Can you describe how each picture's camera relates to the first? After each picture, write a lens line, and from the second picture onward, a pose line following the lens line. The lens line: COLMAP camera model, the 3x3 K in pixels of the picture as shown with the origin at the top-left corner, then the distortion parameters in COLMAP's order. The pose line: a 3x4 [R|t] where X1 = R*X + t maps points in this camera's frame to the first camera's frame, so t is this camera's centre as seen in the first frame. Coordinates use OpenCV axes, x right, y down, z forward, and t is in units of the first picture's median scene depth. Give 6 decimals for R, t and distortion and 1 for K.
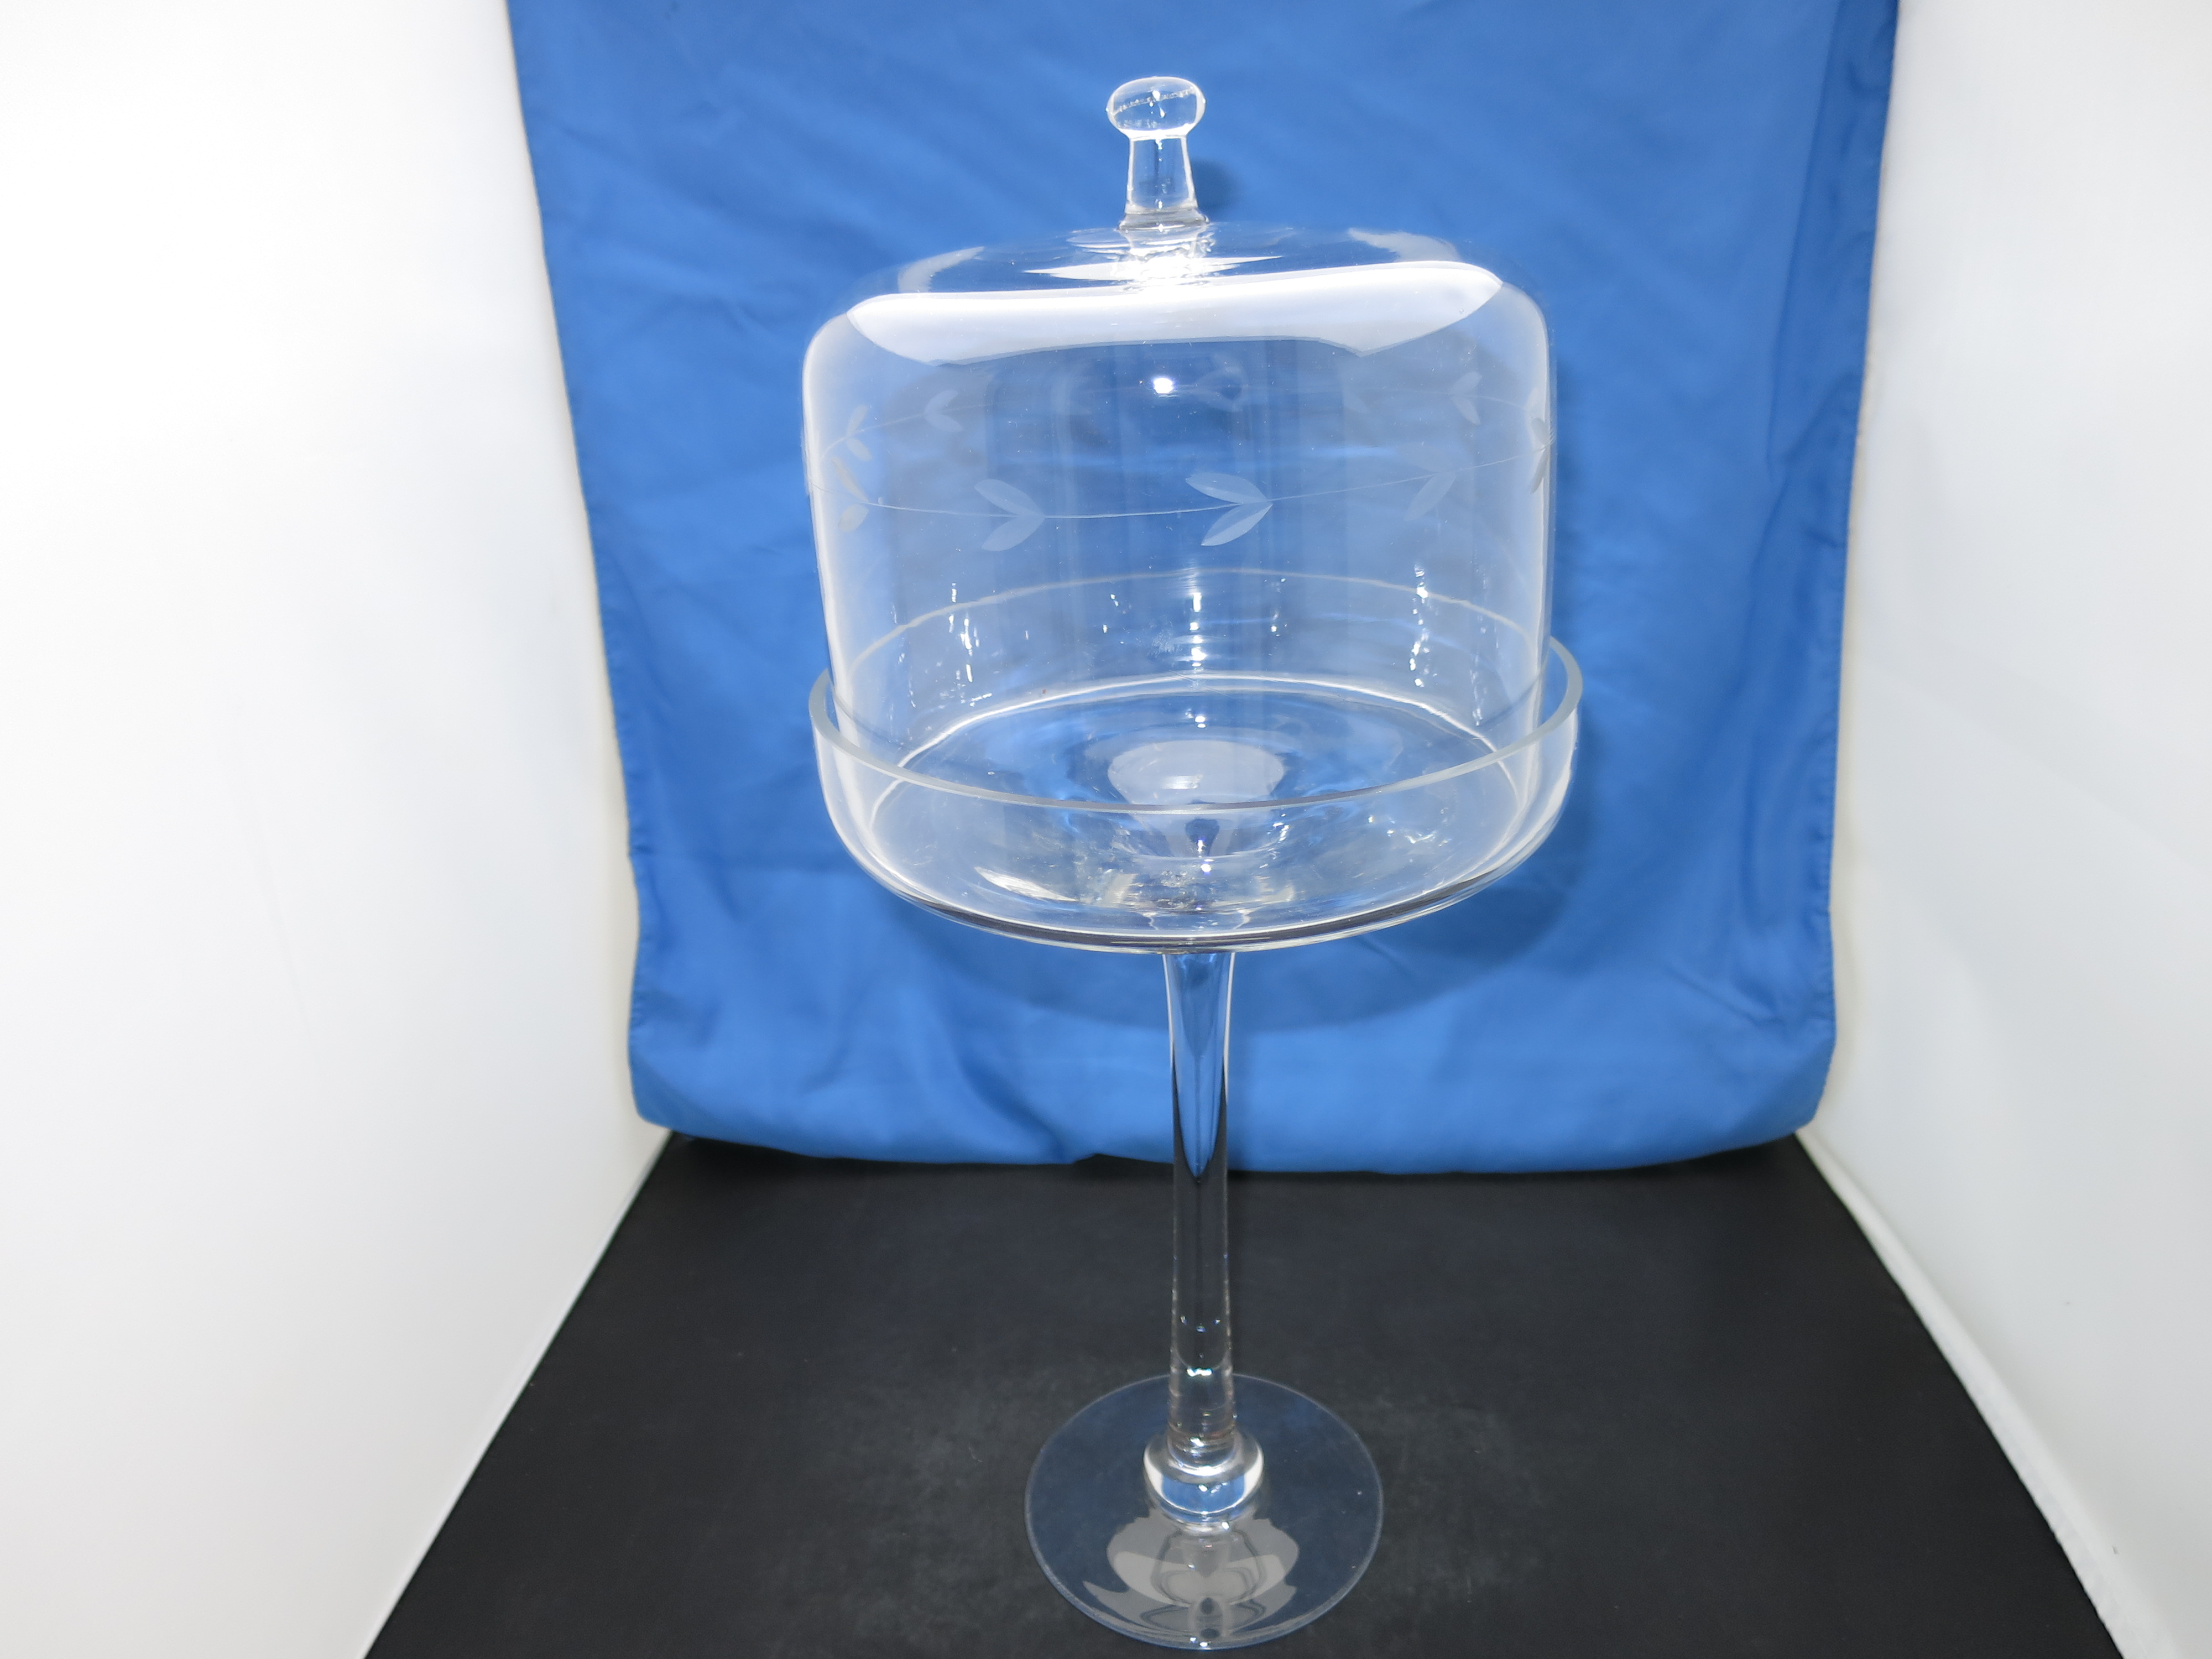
lens RADIAL K [[1575.1, 0, 1102.0], [0, 1575.1, 830.2], [0, 0, 1]] dist [-0.003227, 0.006724]
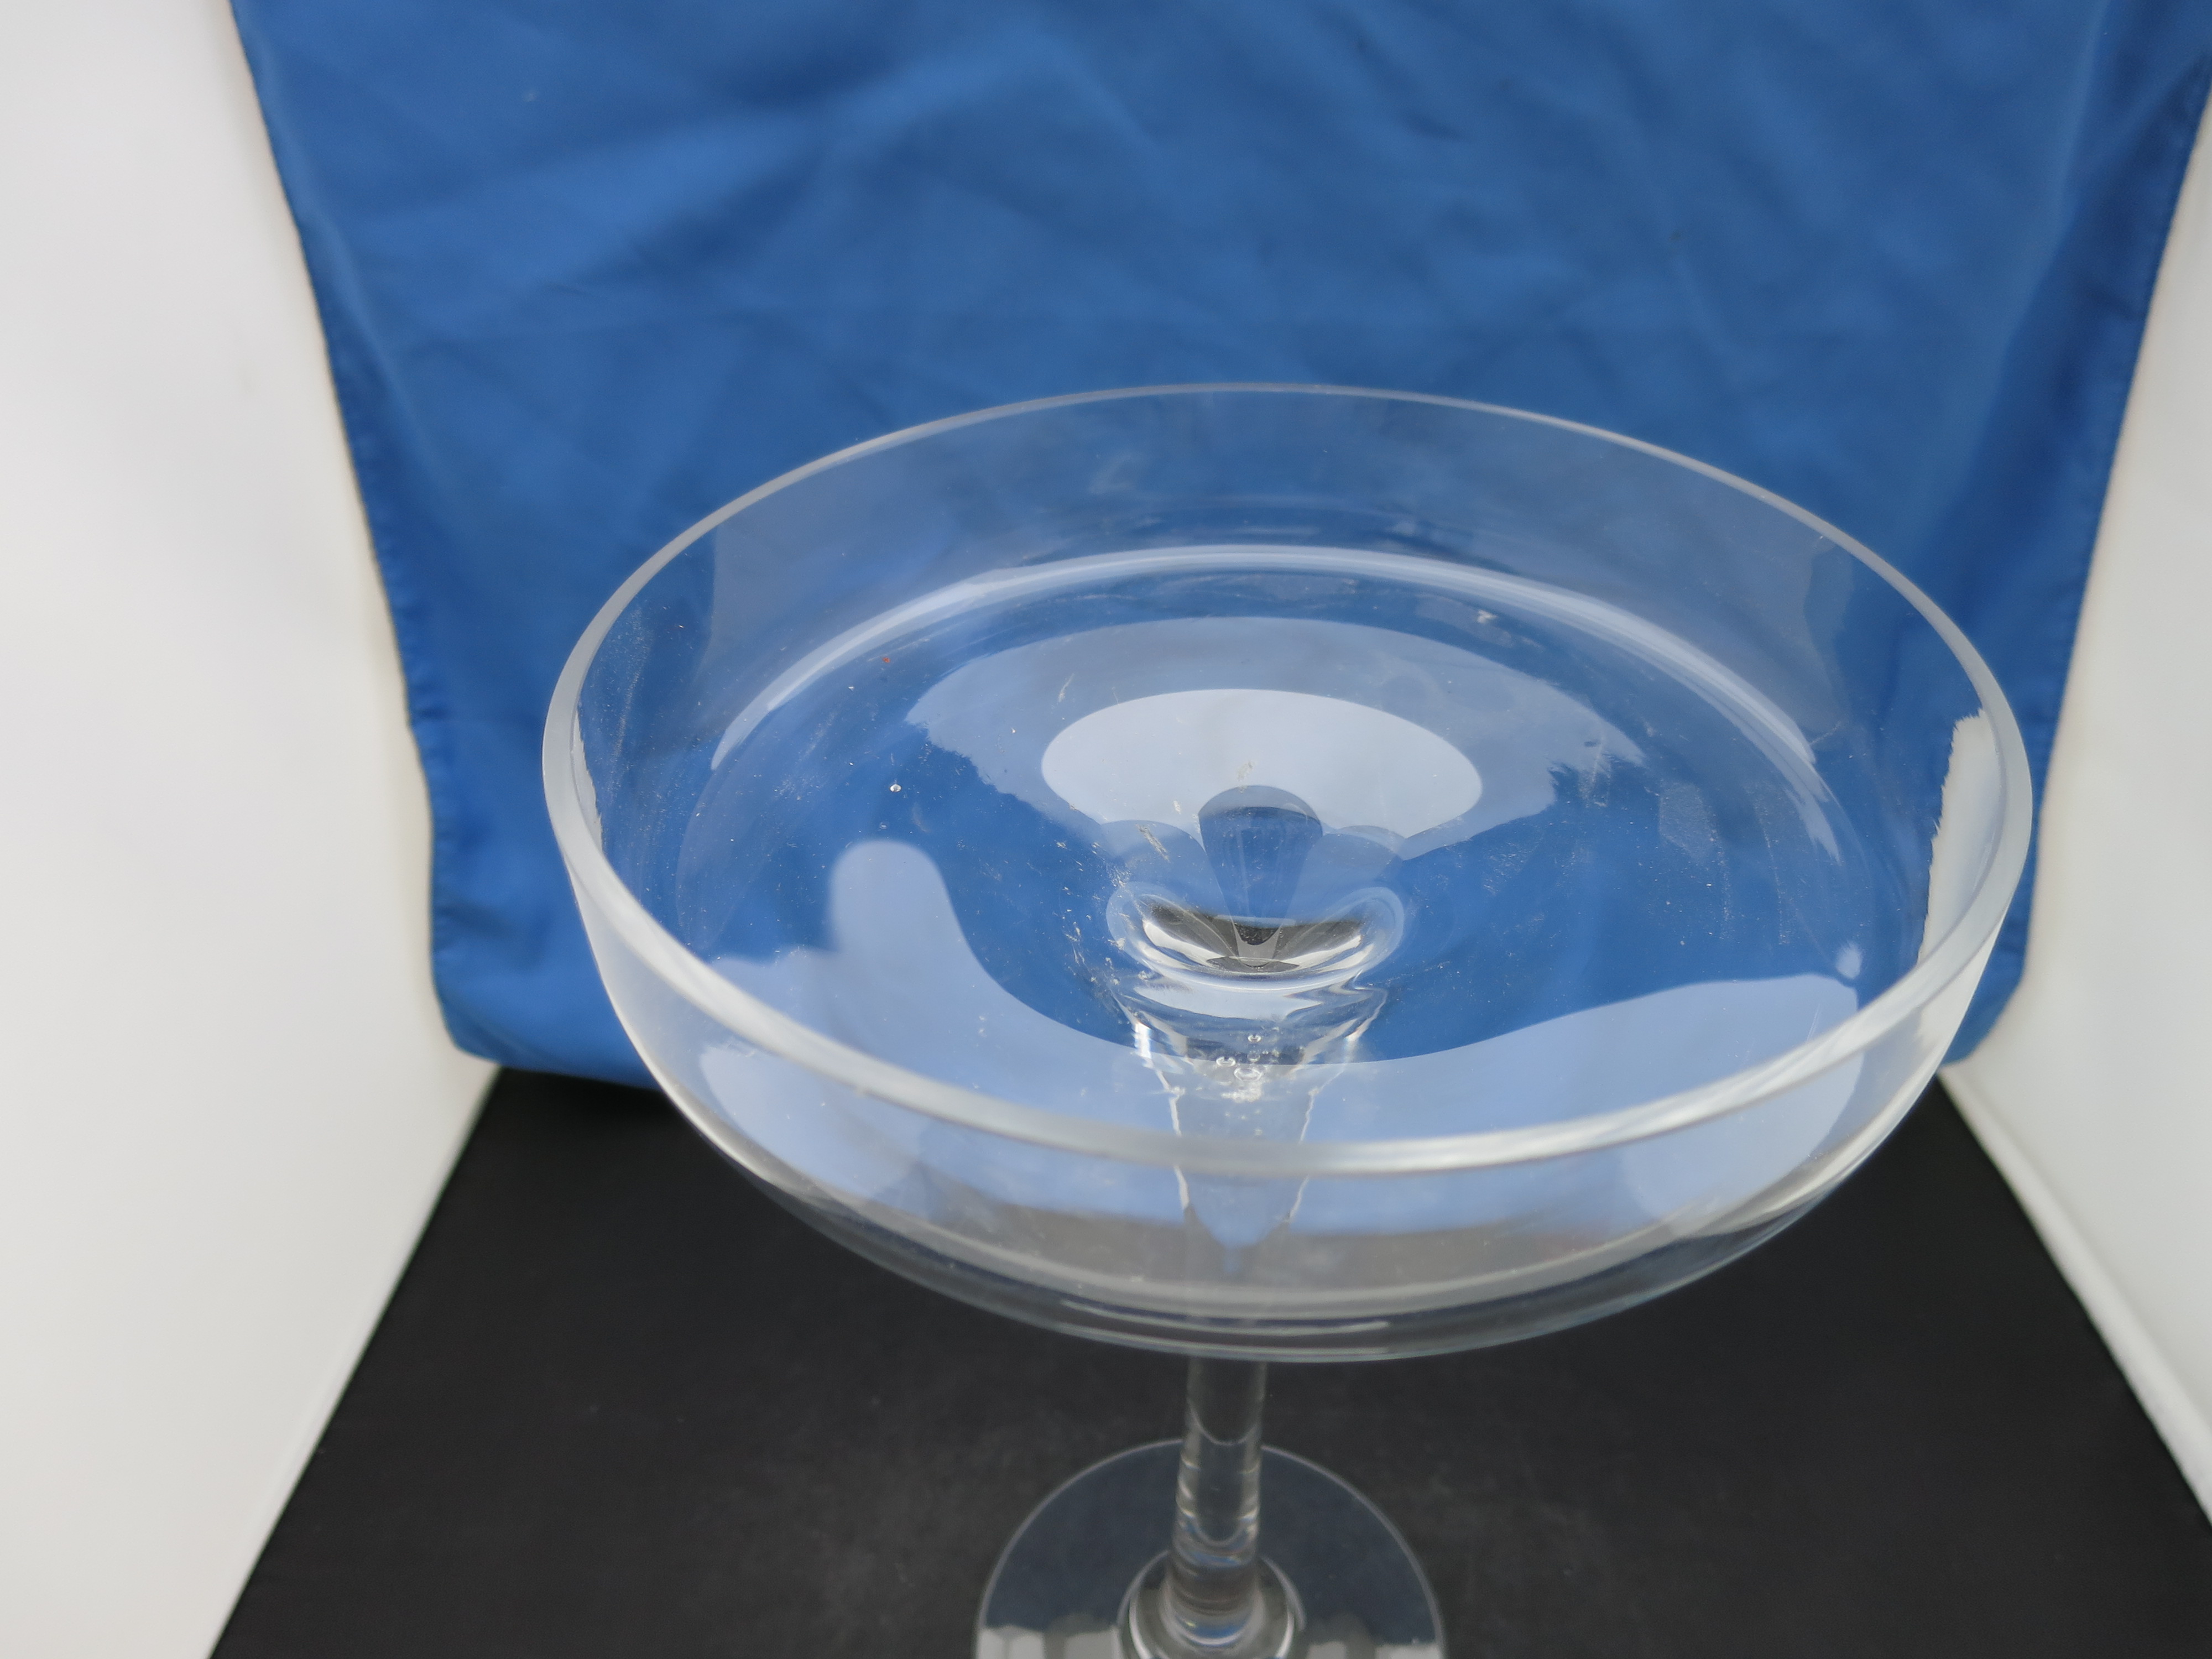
lens RADIAL K [[1575.1, 0, 1113.6], [0, 1575.1, 807.1], [0, 0, 1]] dist [-0.003227, 0.006724]
pose [[0.998793, -0.006290, 0.048707, -0.014912], [-0.003784, 0.978961, 0.204011, -0.117887], [-0.048966, -0.203949, 0.977756, 0.330629]]
